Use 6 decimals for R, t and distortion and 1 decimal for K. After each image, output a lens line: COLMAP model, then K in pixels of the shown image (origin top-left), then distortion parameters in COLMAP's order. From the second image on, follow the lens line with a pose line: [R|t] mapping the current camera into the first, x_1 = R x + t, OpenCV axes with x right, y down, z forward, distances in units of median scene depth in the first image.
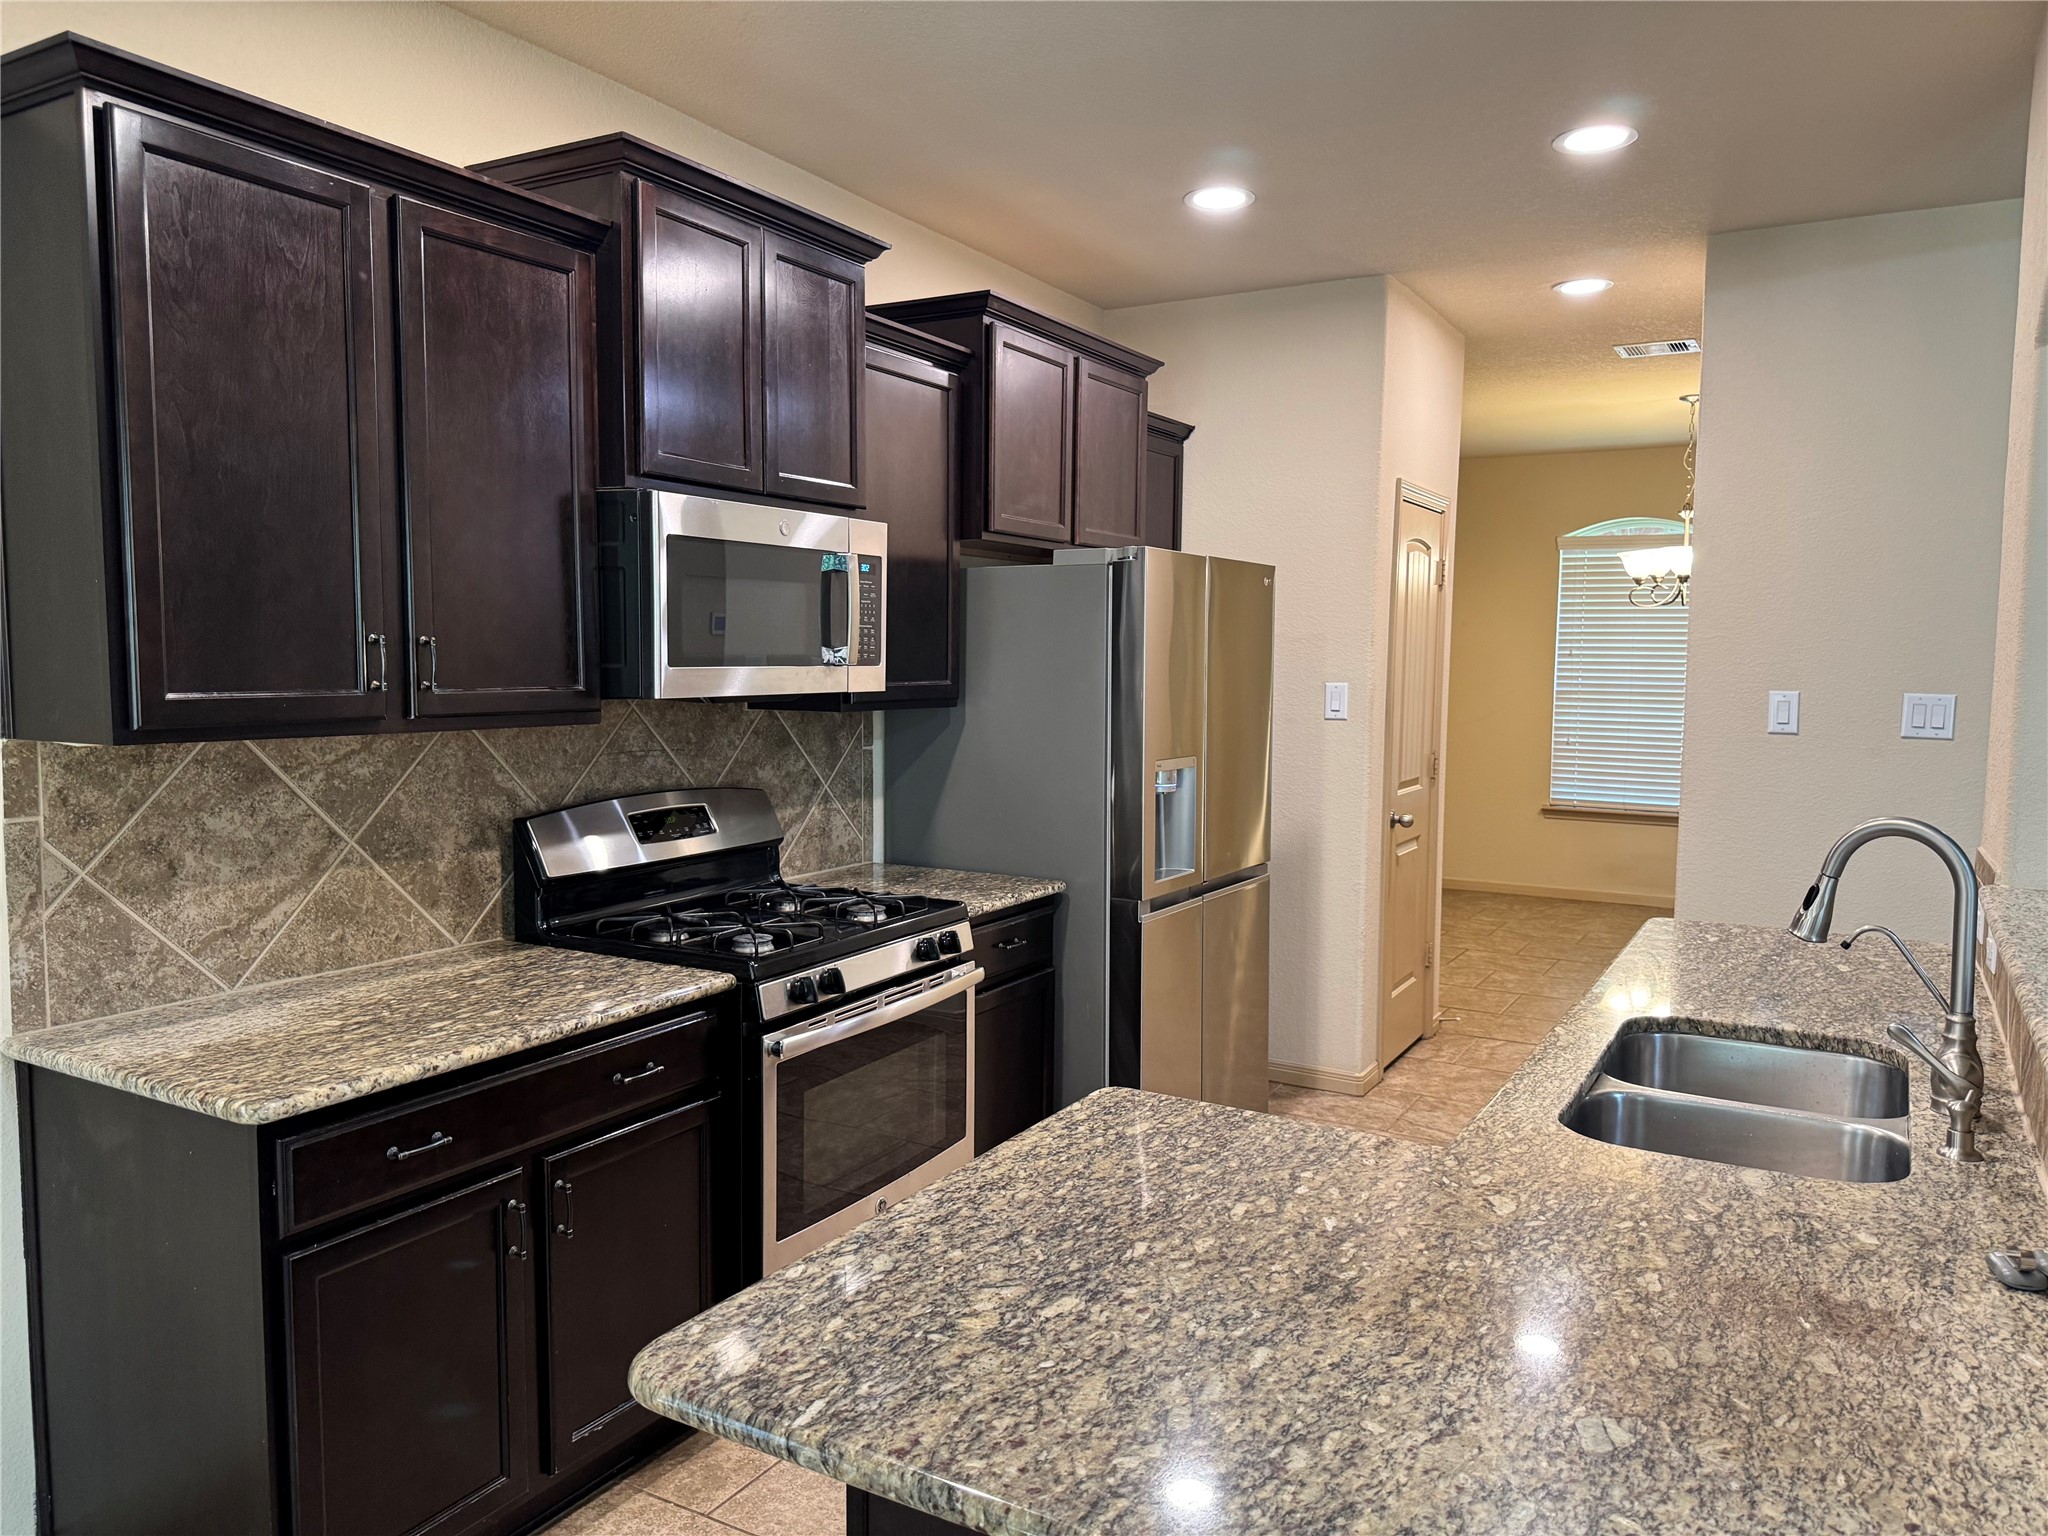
lens RADIAL K [[1417.2, 0, 1026.2], [0, 1417.2, 773.8], [0, 0, 1]] dist [0.008534, -0.001221]
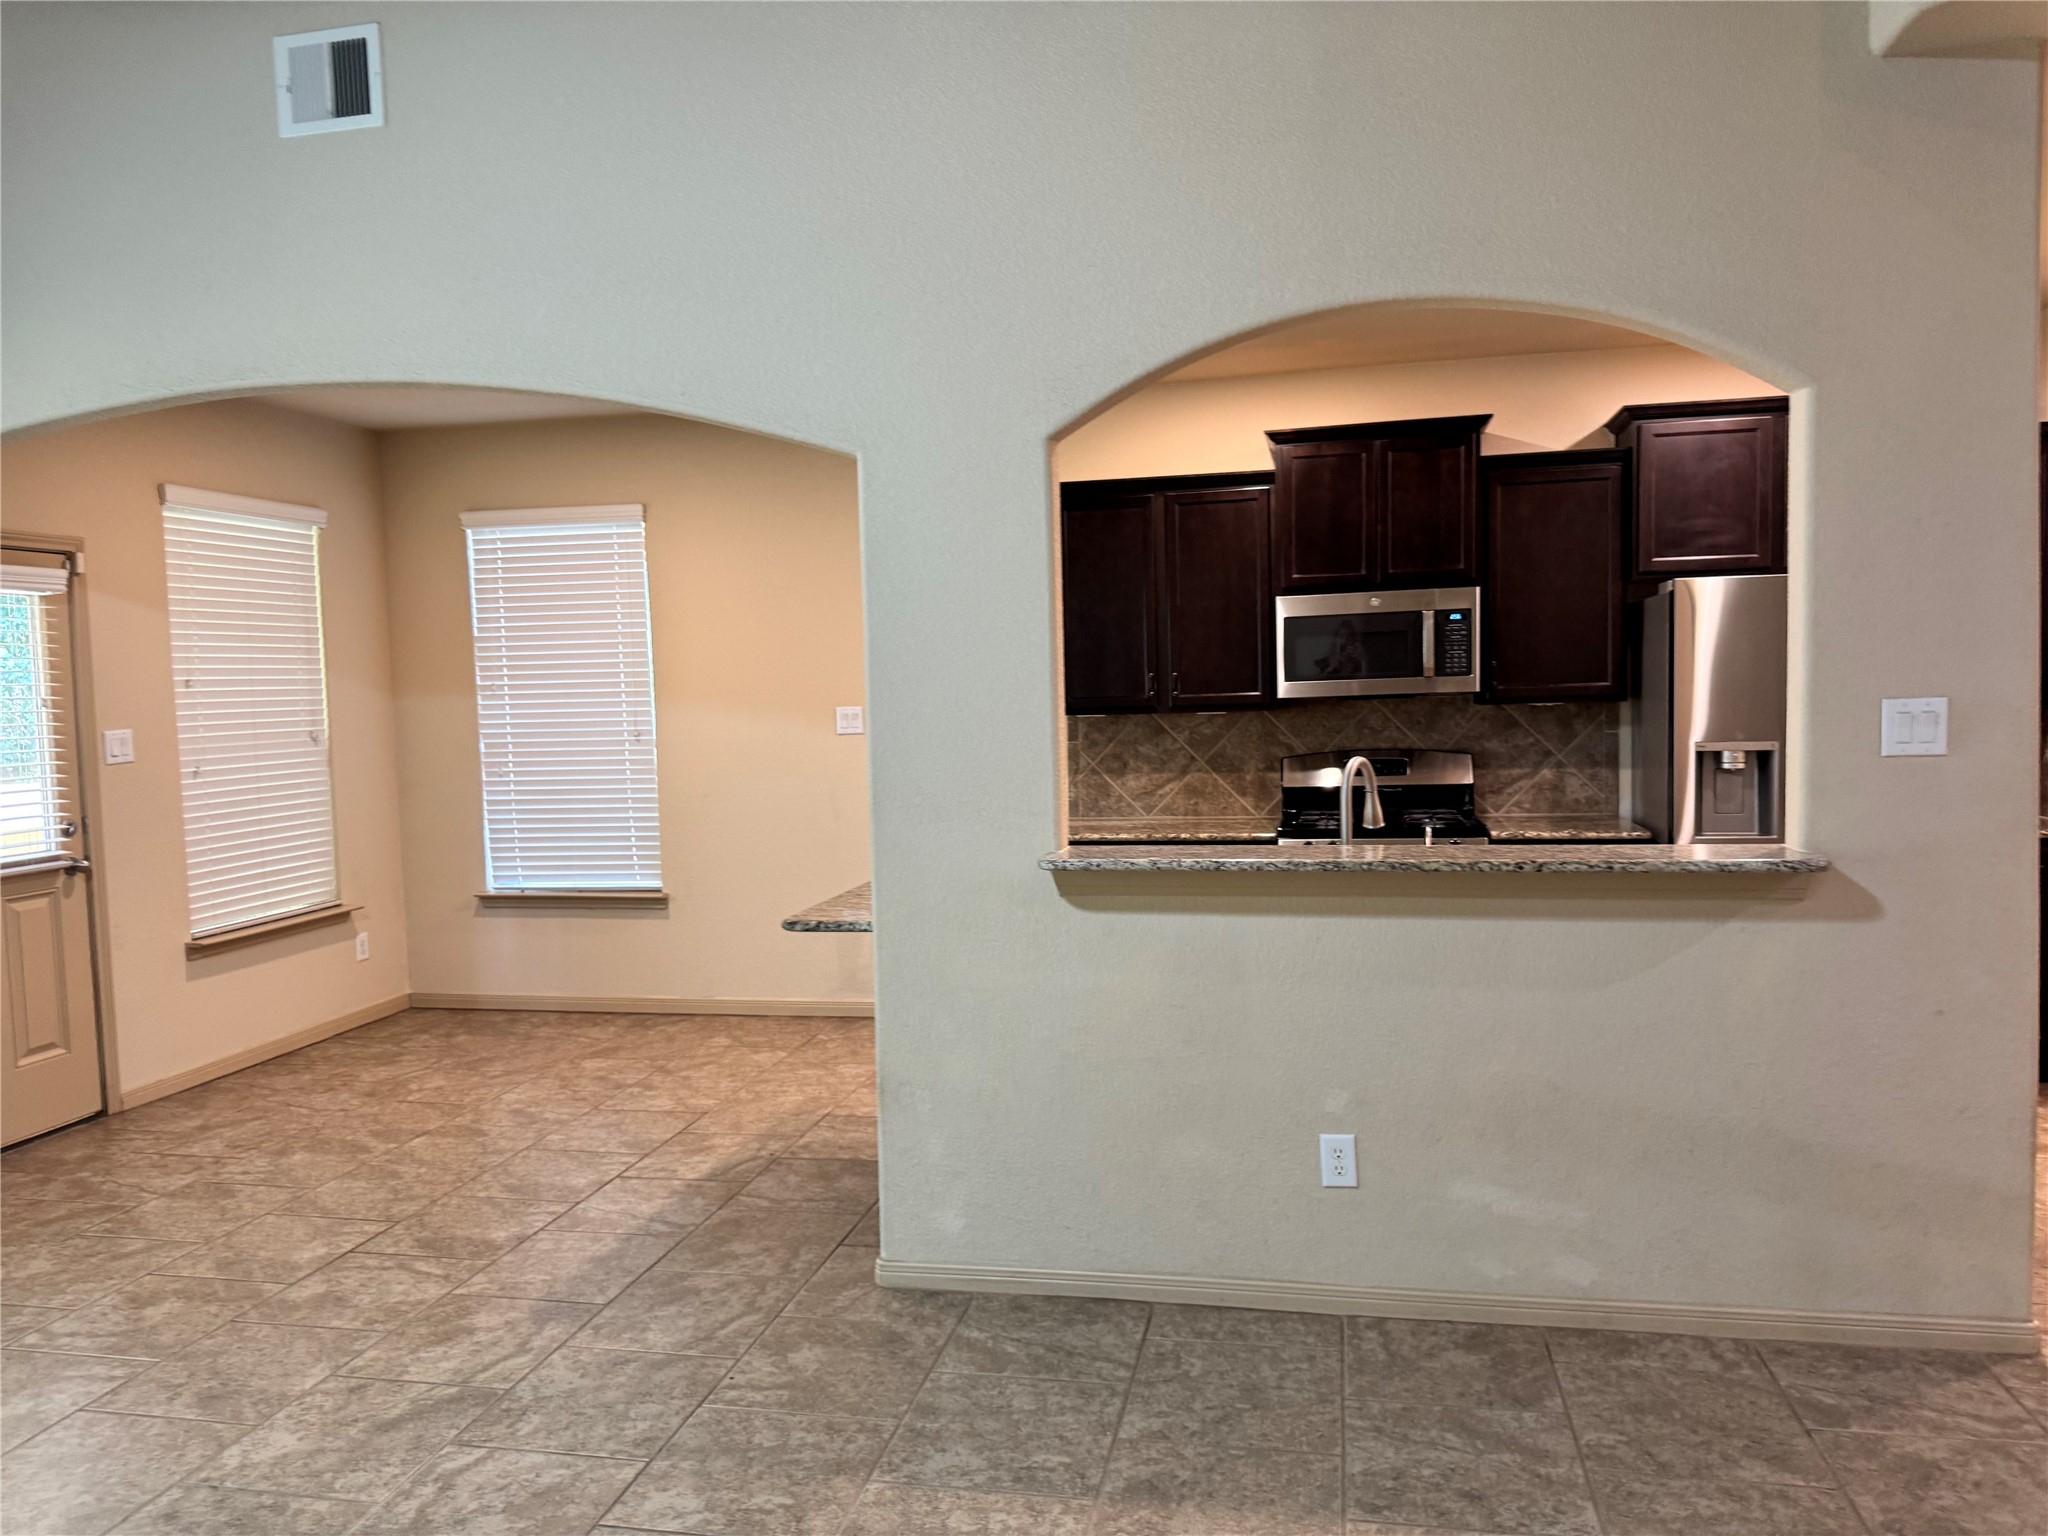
lens RADIAL K [[1417.2, 0, 1024.1], [0, 1417.2, 771.1], [0, 0, 1]] dist [0.008534, -0.001221]
pose [[0.307291, 0.036705, -0.950908, 1.576084], [-0.046203, 0.998653, 0.023617, 0.021705], [0.950493, 0.036678, 0.308573, 0.021941]]
